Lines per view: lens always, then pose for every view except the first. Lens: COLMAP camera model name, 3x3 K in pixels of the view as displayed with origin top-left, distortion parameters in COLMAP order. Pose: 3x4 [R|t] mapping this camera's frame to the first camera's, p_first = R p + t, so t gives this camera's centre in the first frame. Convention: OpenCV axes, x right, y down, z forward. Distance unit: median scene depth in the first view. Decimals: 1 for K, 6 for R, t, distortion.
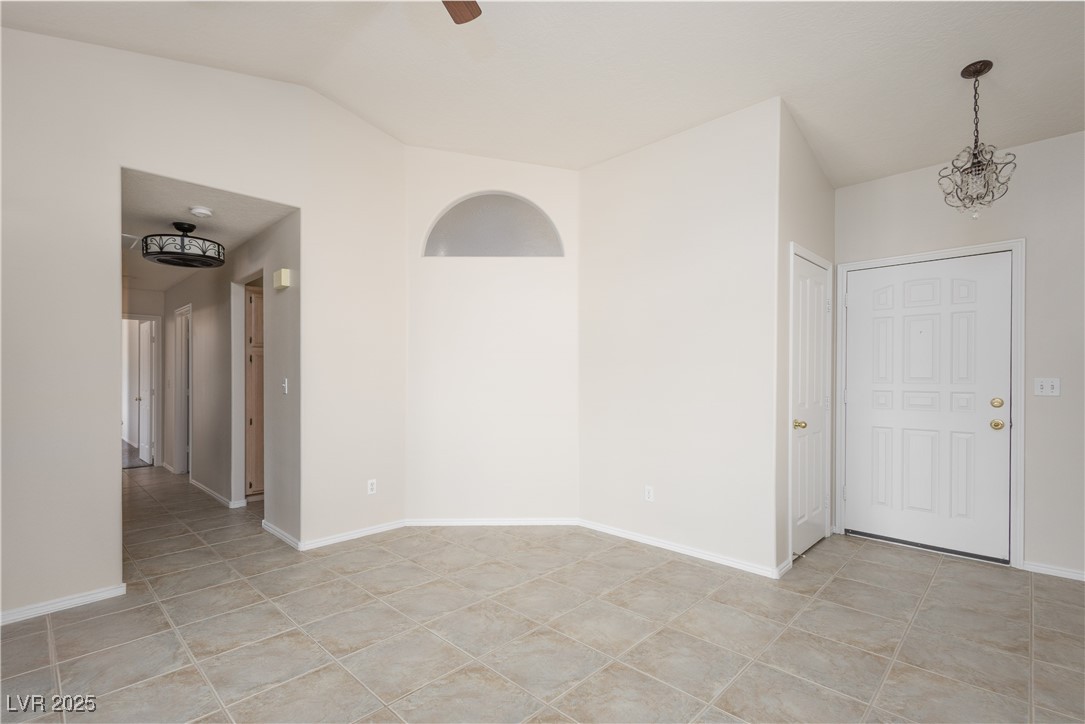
lens RADIAL K [[499.6, 0, 526.2], [0, 499.6, 374.1], [0, 0, 1]] dist [0.003456, 0.000589]
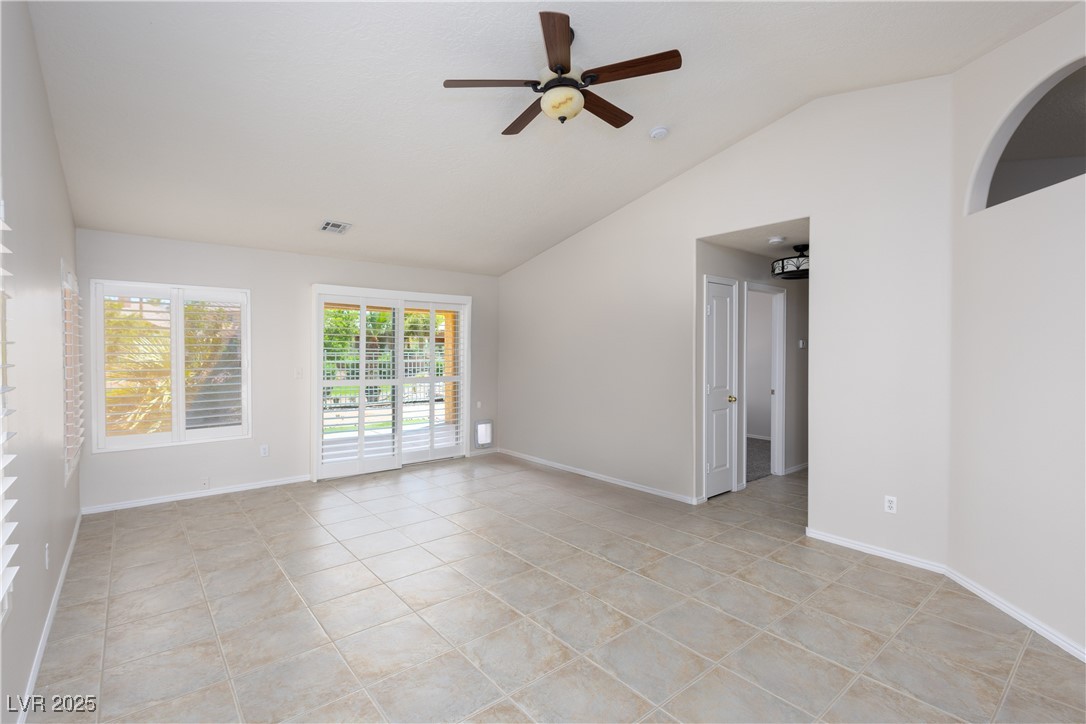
lens RADIAL K [[498.7, 0, 541.8], [0, 498.7, 354.0], [0, 0, 1]] dist [-0.005395, 0.001071]
pose [[-0.096953, 0.011883, -0.995218, 0.807432], [0.001105, 0.999929, 0.011832, -0.060668], [0.995288, 0.000047, -0.096959, 0.650969]]
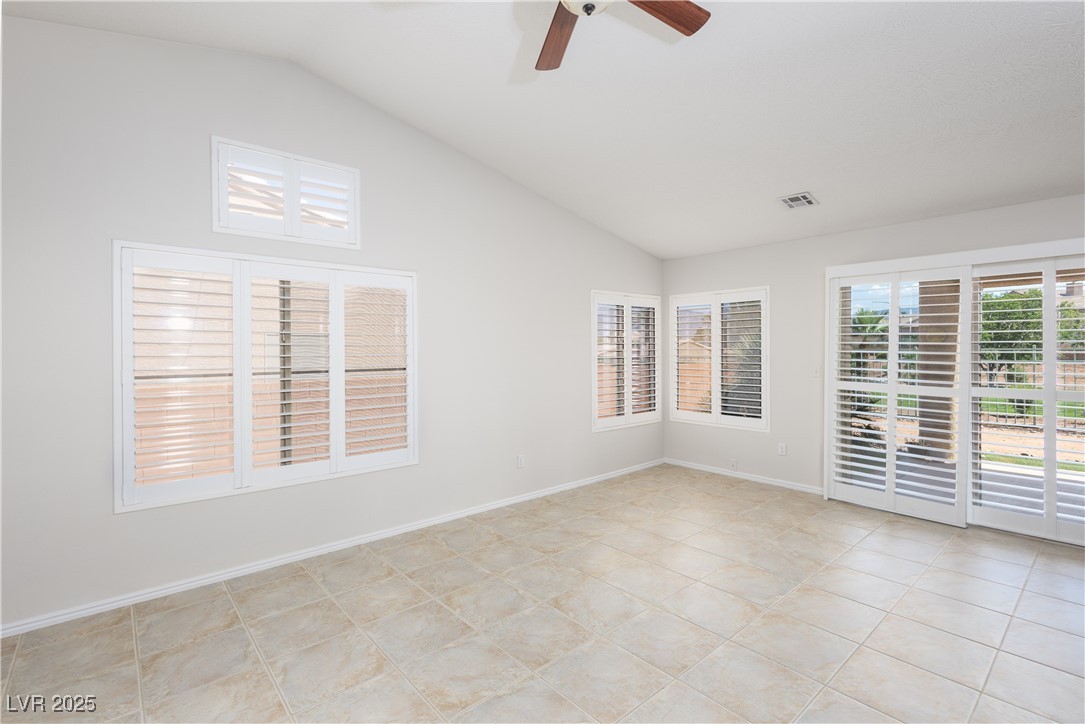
lens RADIAL K [[498.3, 0, 541.3], [0, 498.3, 354.0], [0, 0, 1]] dist [-0.005395, 0.001071]
pose [[-0.997411, 0.010234, 0.071175, -0.144156], [0.011104, 0.999868, 0.011829, -0.054673], [-0.071044, 0.012589, -0.997394, 1.260383]]
